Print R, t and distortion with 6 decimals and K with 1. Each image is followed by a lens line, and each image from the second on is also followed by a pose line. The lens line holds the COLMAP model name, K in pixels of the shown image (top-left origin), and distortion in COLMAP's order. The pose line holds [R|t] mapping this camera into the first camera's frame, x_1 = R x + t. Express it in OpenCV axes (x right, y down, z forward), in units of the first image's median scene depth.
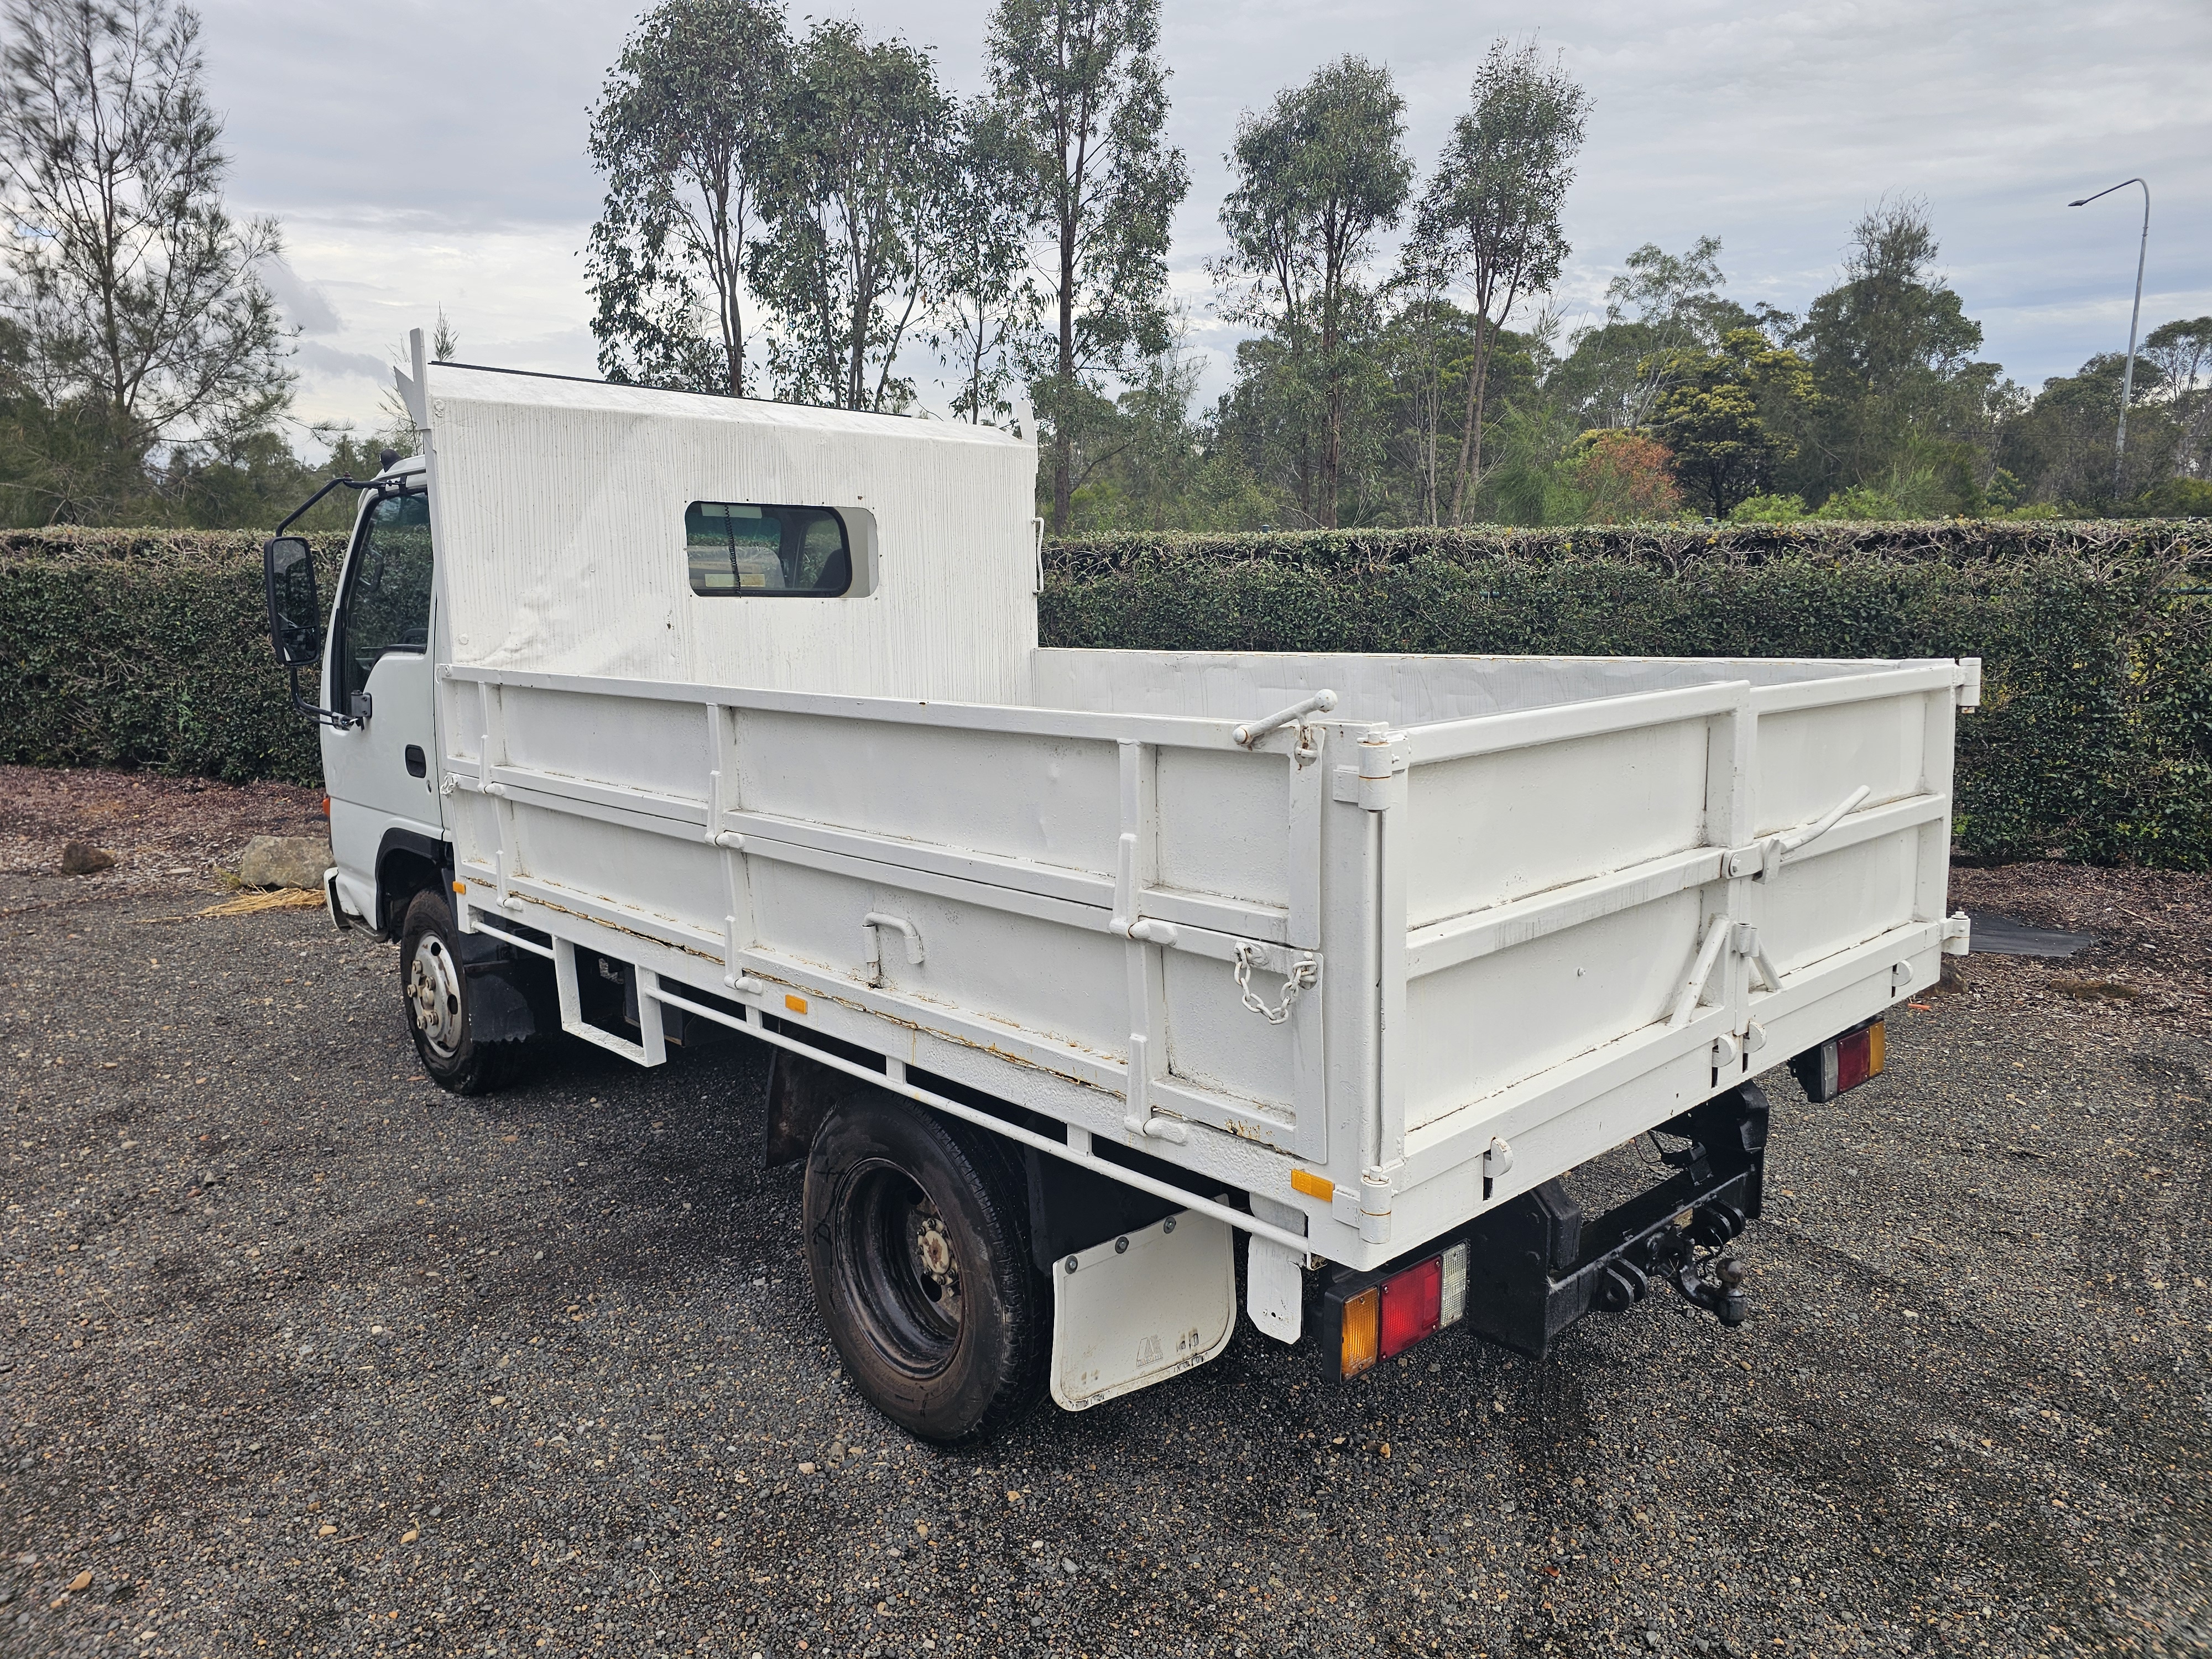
lens RADIAL K [[1483.7, 0, 1092.2], [0, 1483.7, 828.7], [0, 0, 1]] dist [0.062565, -0.048571]
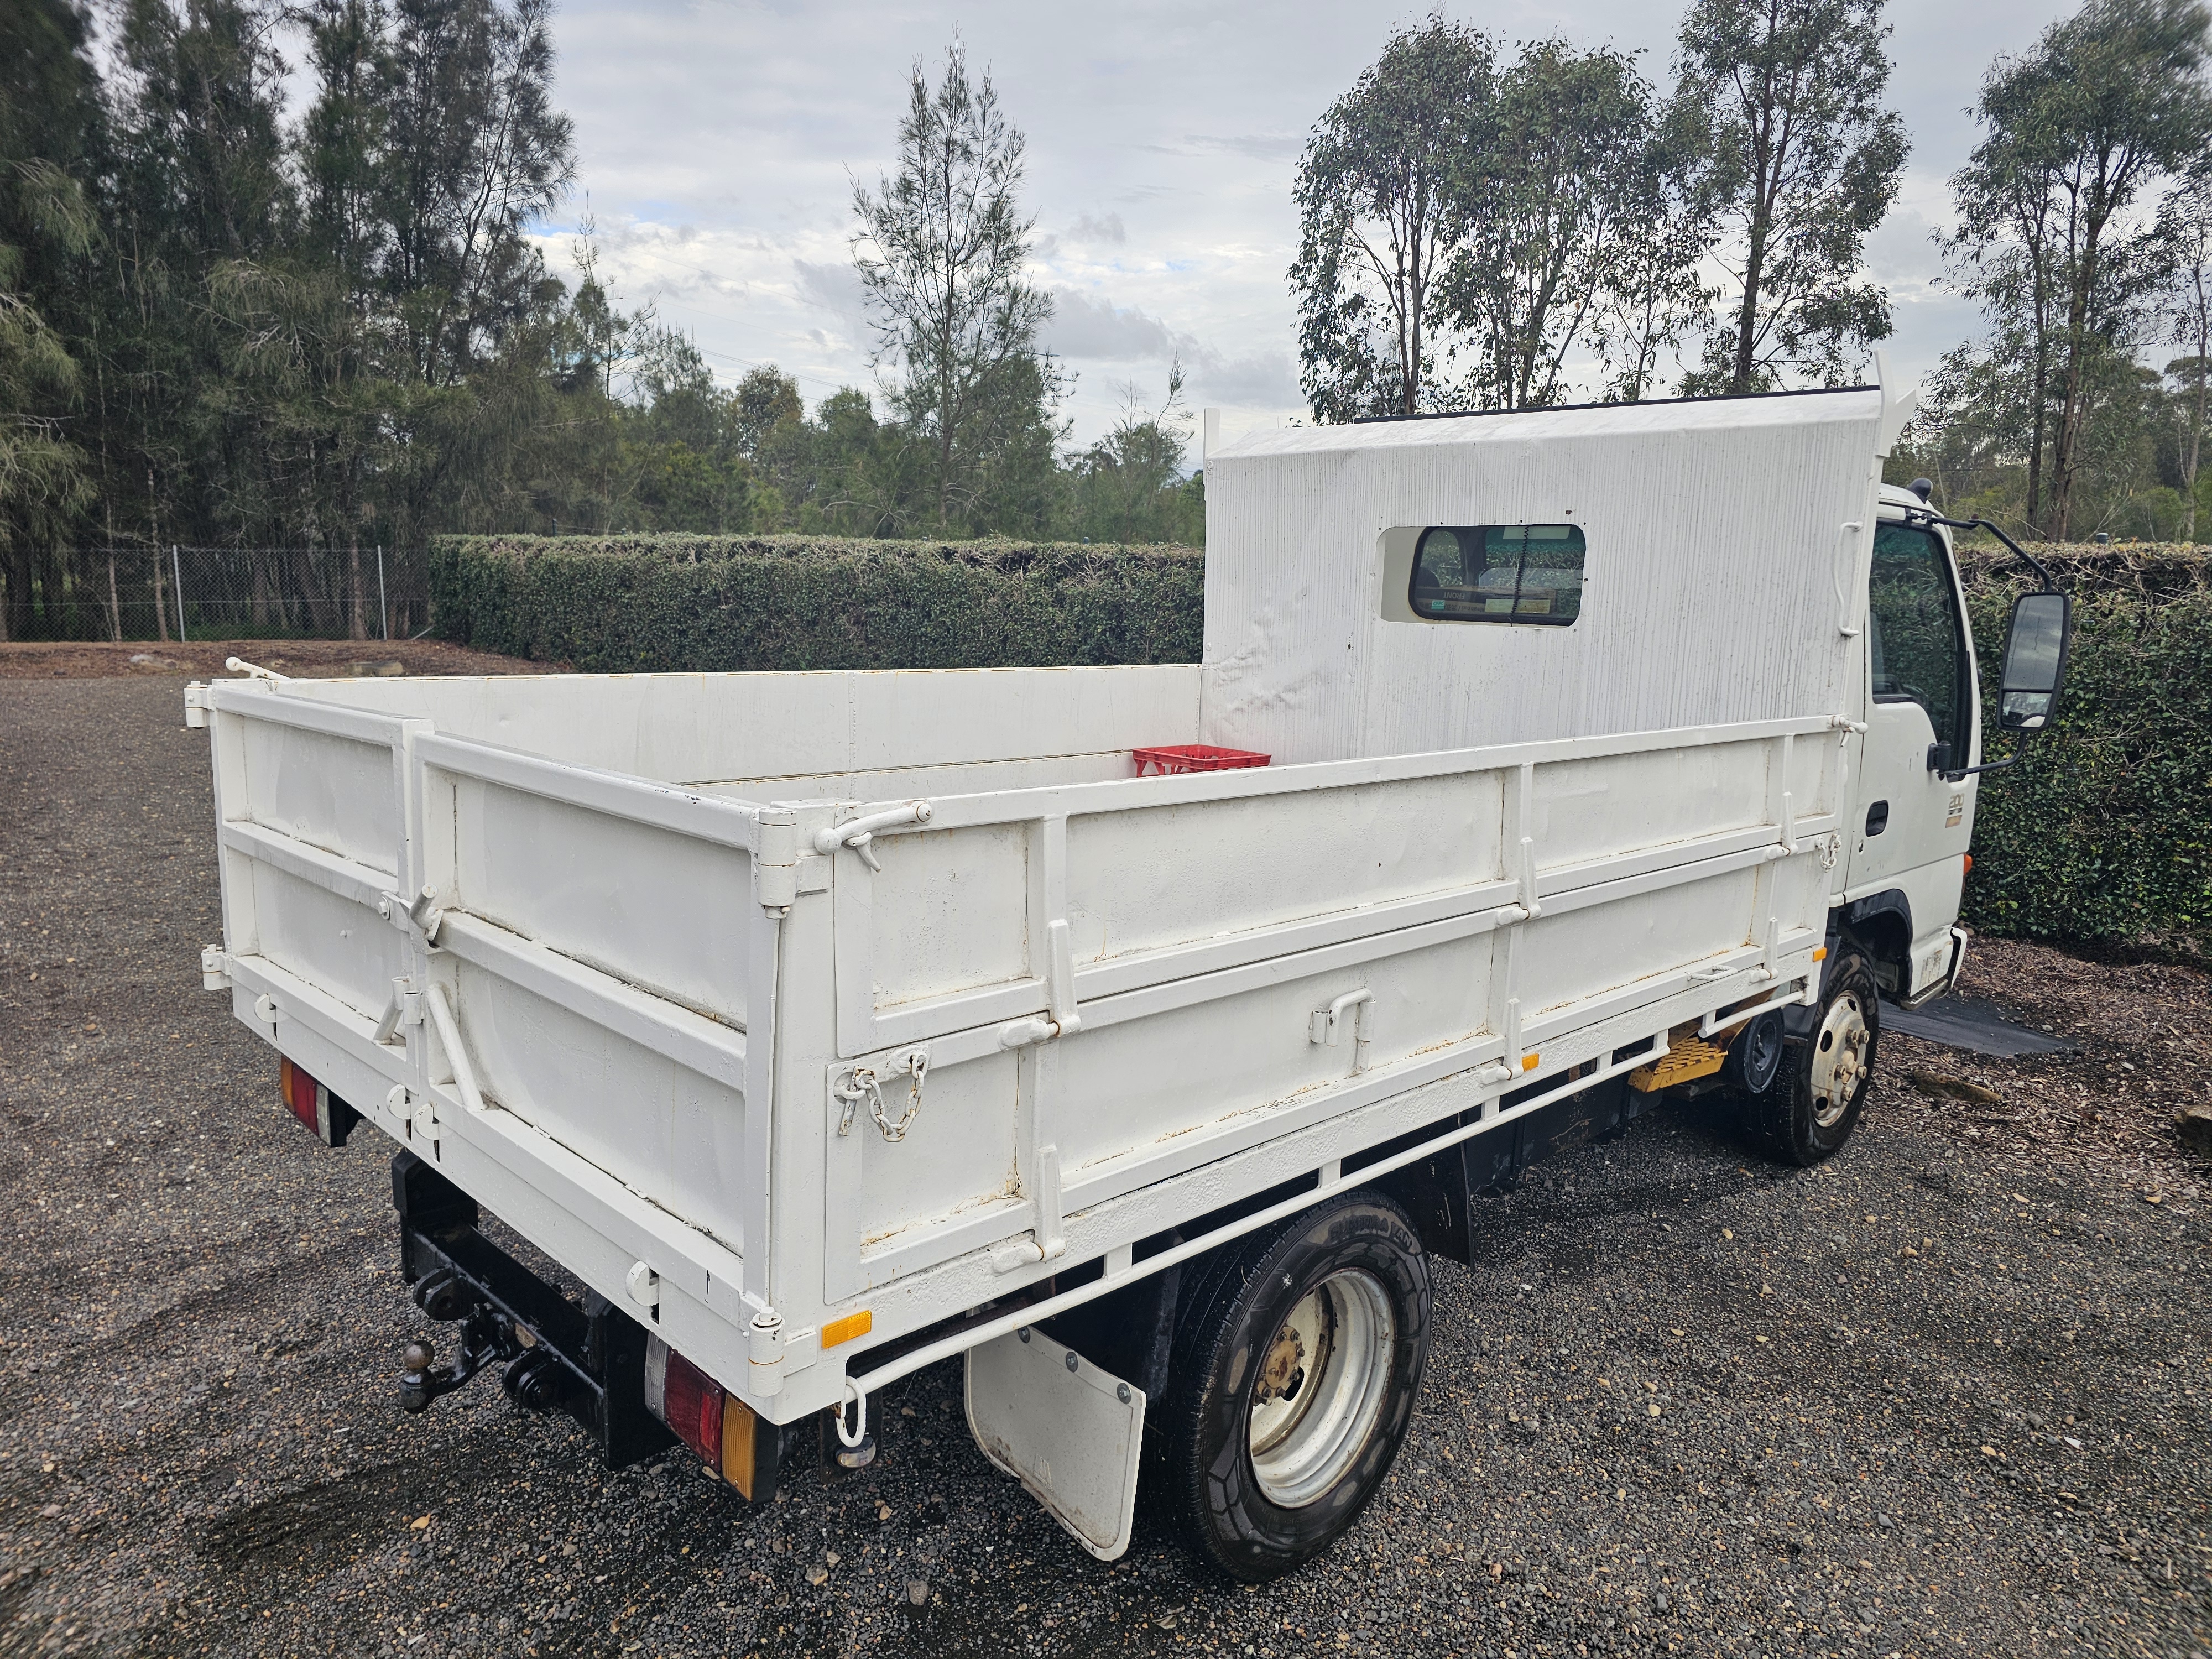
lens RADIAL K [[1483.7, 0, 1098.0], [0, 1483.7, 830.7], [0, 0, 1]] dist [0.062565, -0.048571]
pose [[0.820687, 0.118212, -0.559017, 0.223275], [-0.117922, 0.992344, 0.036725, -0.004409], [0.559078, 0.035781, 0.828343, 0.000487]]
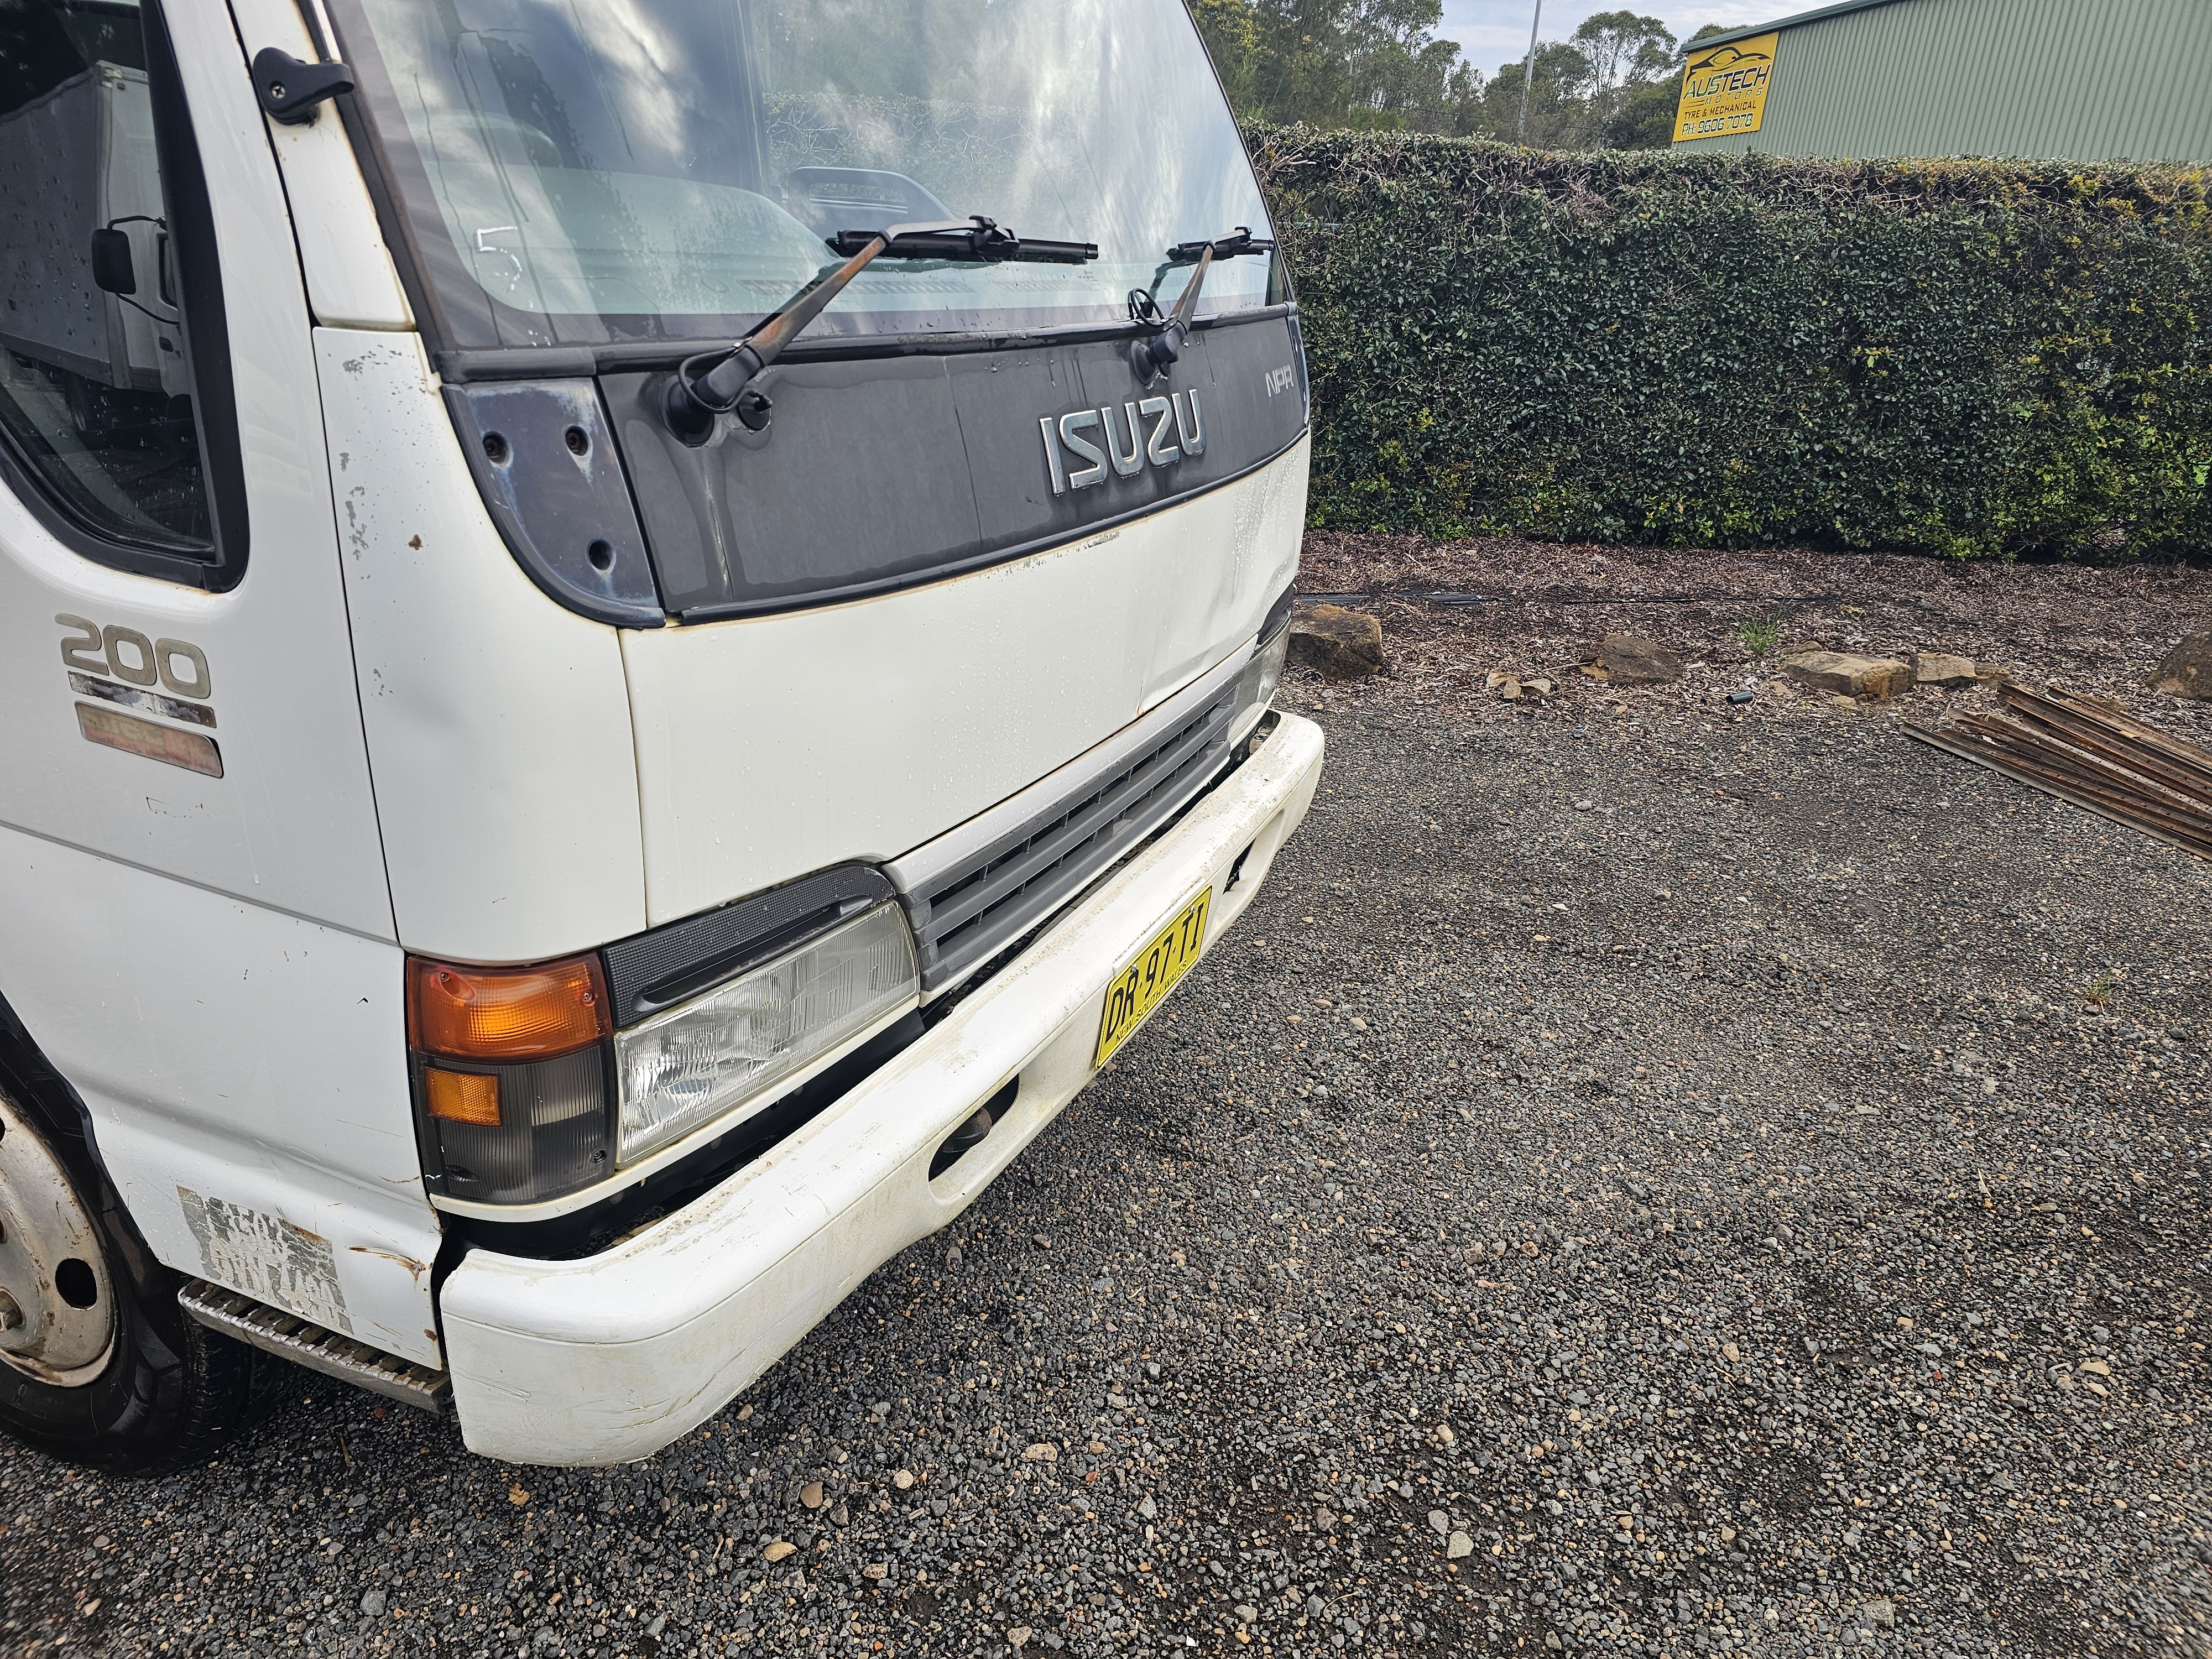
lens RADIAL K [[1483.7, 0, 1116.6], [0, 1483.7, 840.6], [0, 0, 1]] dist [0.062565, -0.048571]
pose [[0.948466, -0.073557, 0.308224, 0.118803], [0.005501, 0.976360, 0.216079, 0.006753], [-0.316832, -0.203248, 0.926449, 0.045795]]
